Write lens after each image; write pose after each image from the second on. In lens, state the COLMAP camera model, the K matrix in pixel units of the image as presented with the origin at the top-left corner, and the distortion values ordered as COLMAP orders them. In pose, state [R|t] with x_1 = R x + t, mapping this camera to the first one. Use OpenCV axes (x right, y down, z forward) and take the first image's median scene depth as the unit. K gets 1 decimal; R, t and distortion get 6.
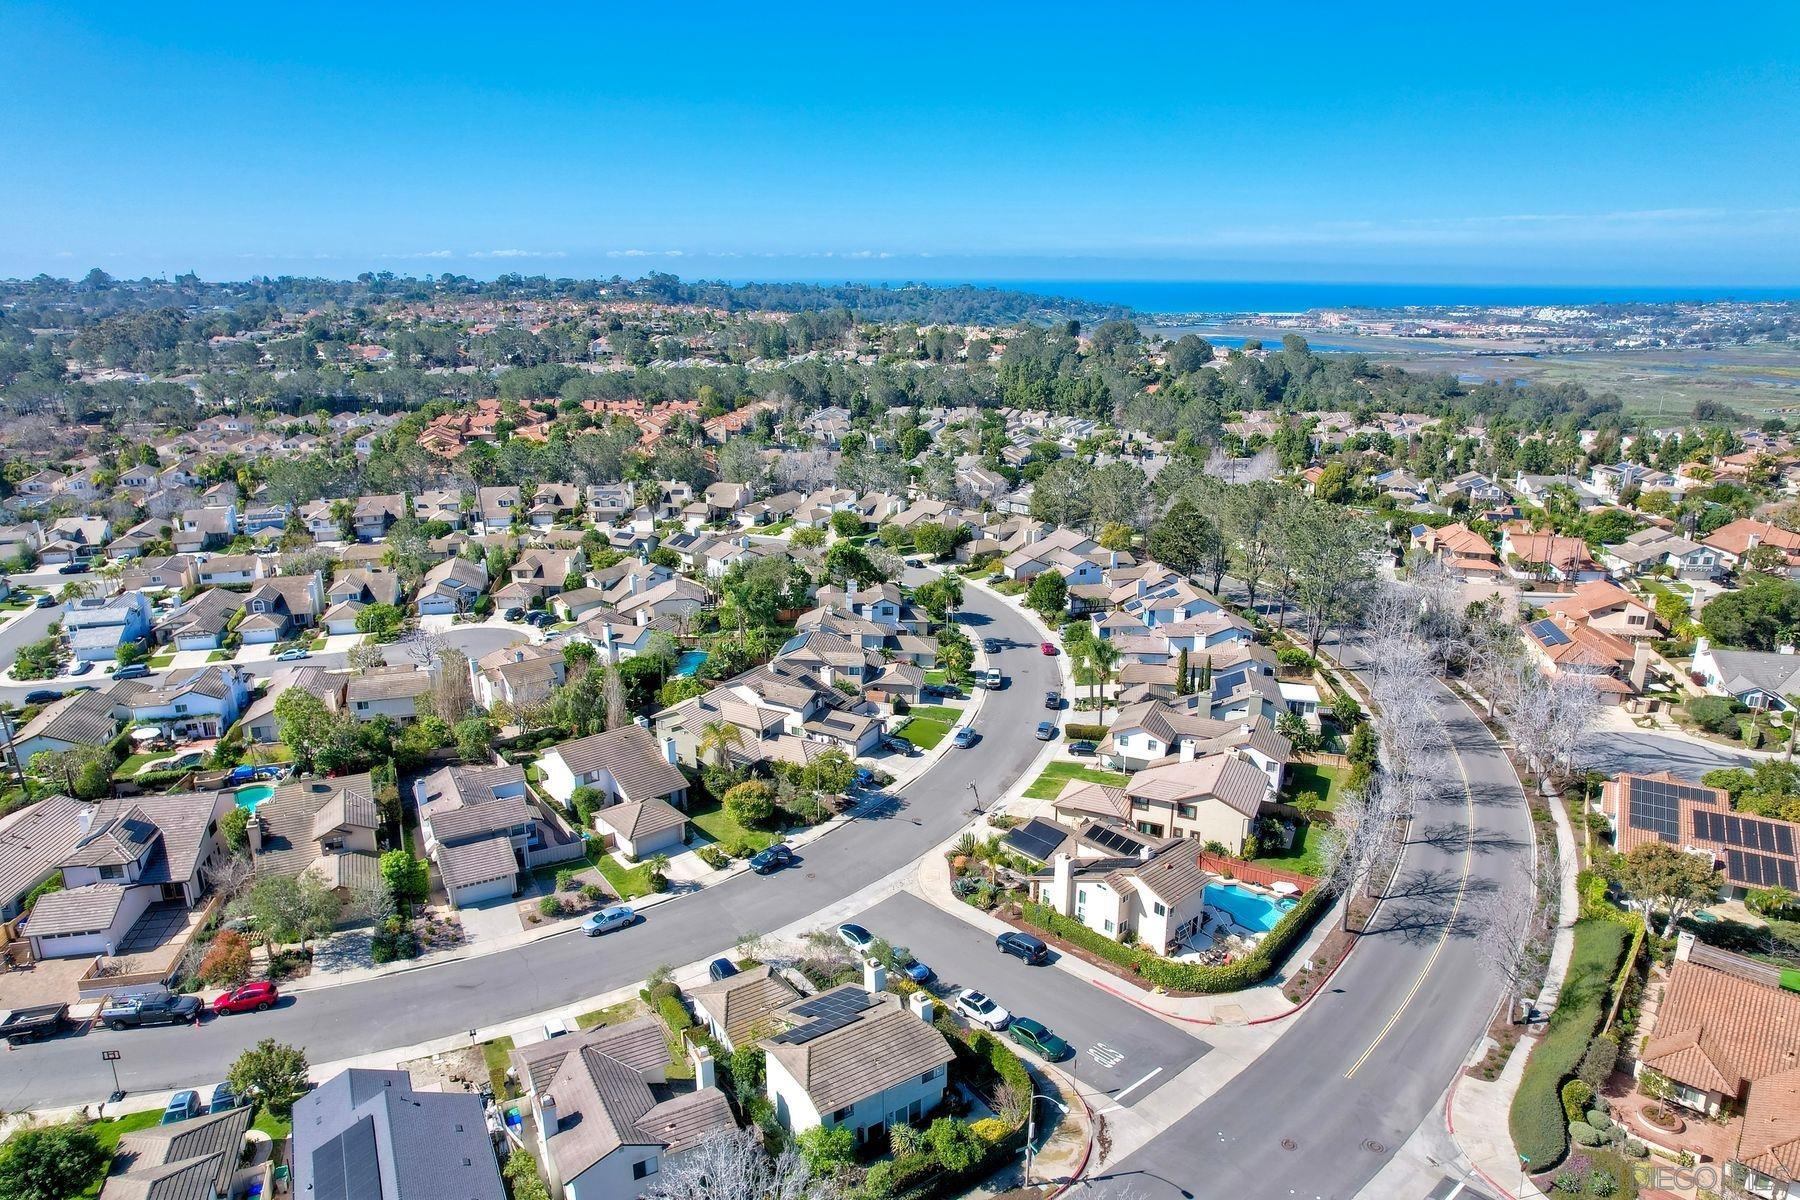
lens RADIAL K [[1156.9, 0, 908.6], [0, 1156.9, 636.0], [0, 0, 1]] dist [-0.068957, 0.052201]
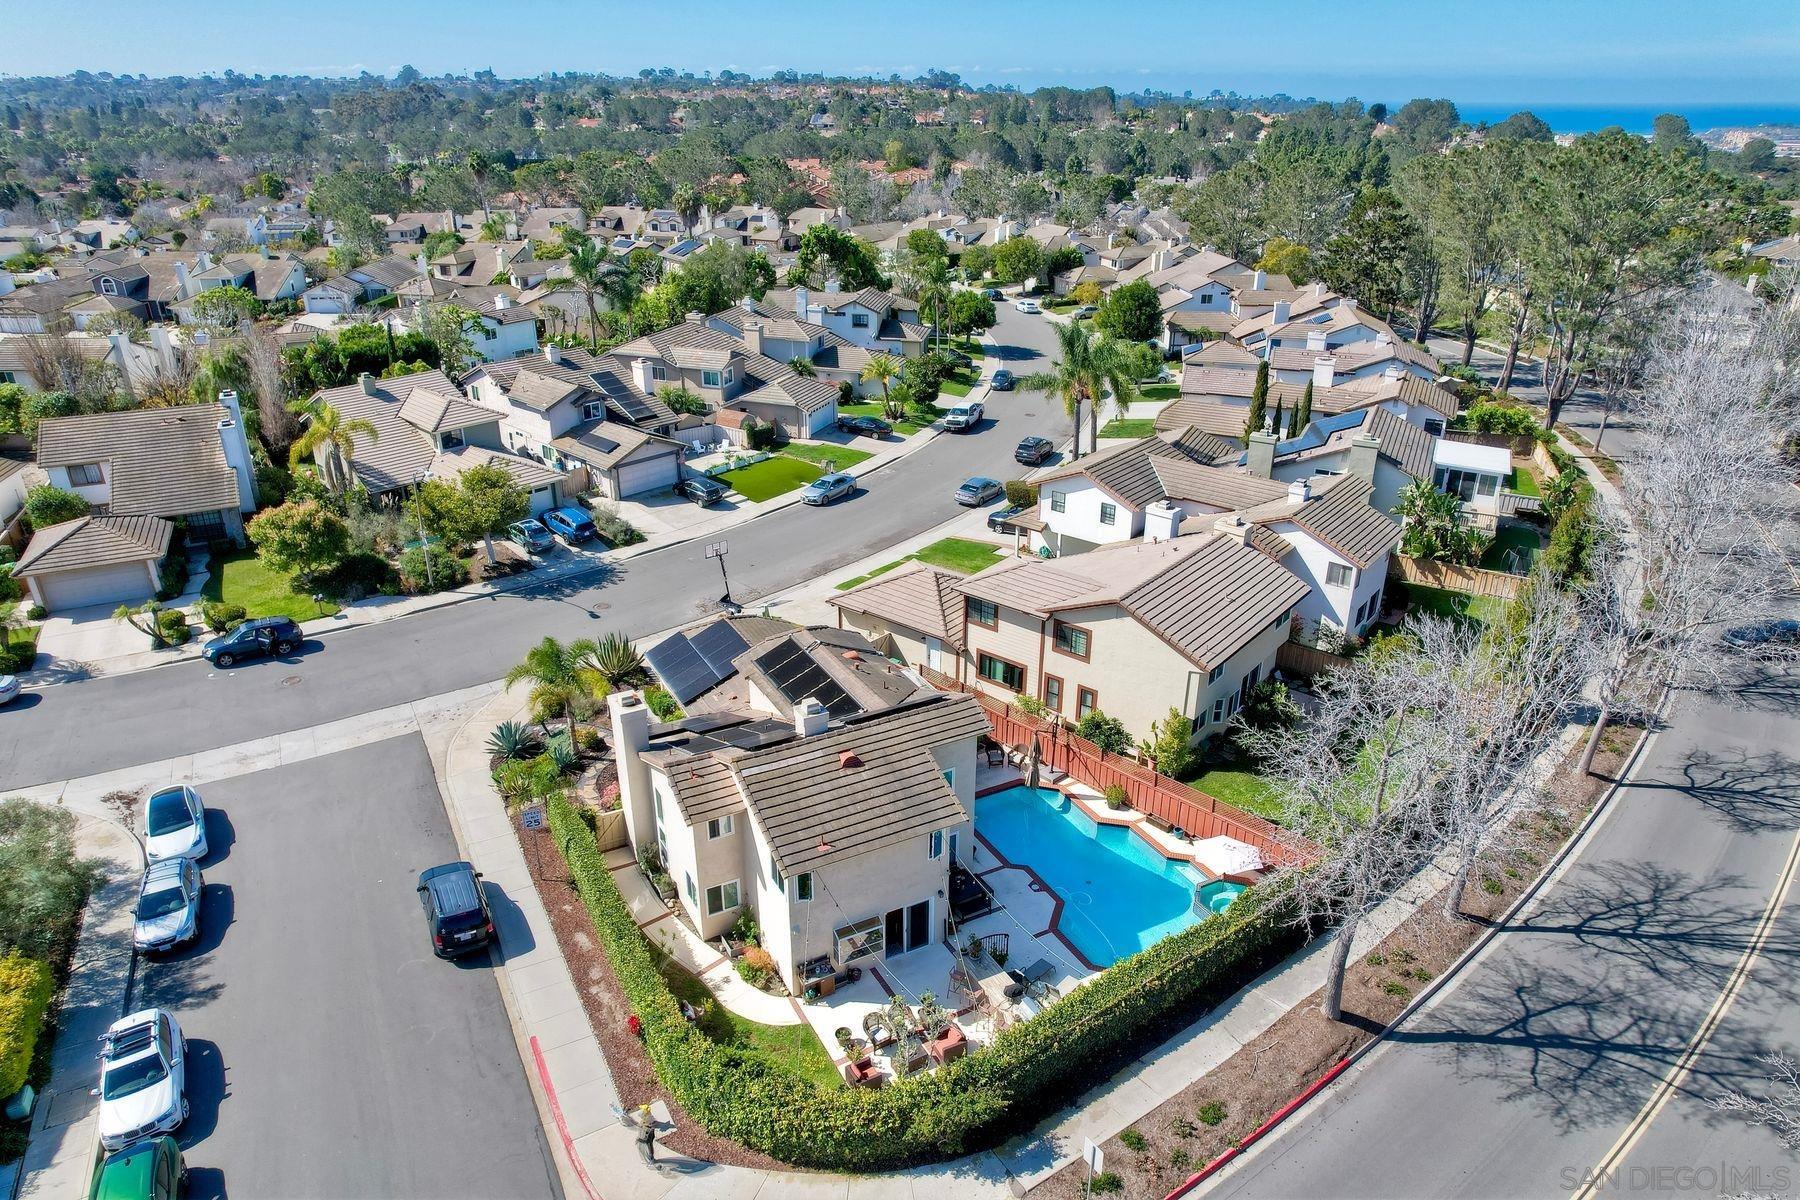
lens RADIAL K [[1156.9, 0, 904.3], [0, 1156.9, 608.5], [0, 0, 1]] dist [-0.068957, 0.052201]
pose [[0.967114, 0.103520, -0.232324, 0.243711], [-0.076079, 0.989345, 0.124134, 0.079346], [0.242699, -0.102377, 0.964685, 0.493091]]
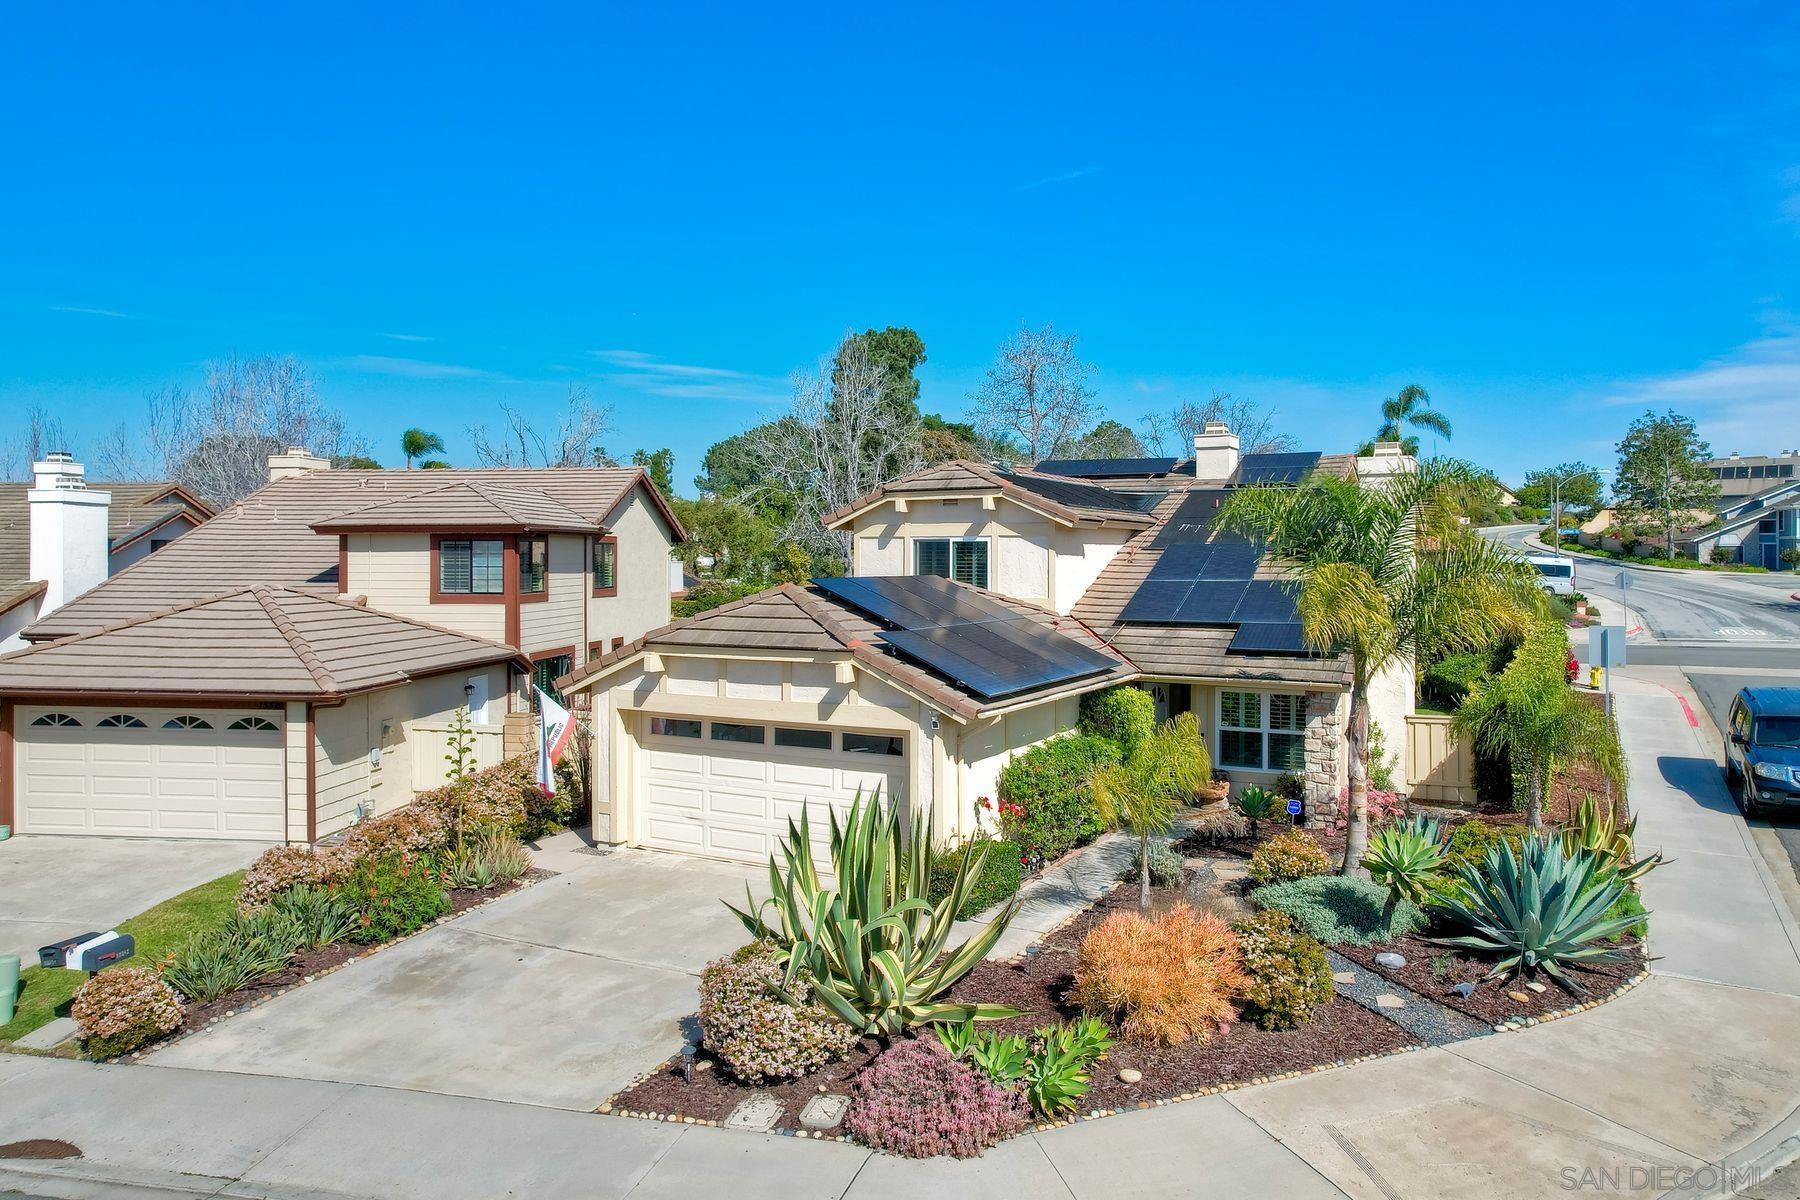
lens RADIAL K [[1262.4, 0, 929.8], [0, 1262.4, 546.7], [0, 0, 1]] dist [-0.050375, 0.015298]
pose [[-0.332648, 0.002444, 0.943048, -0.045476], [0.284698, 0.953600, 0.097952, 0.122853], [-0.899051, 0.301067, -0.317909, 0.888314]]
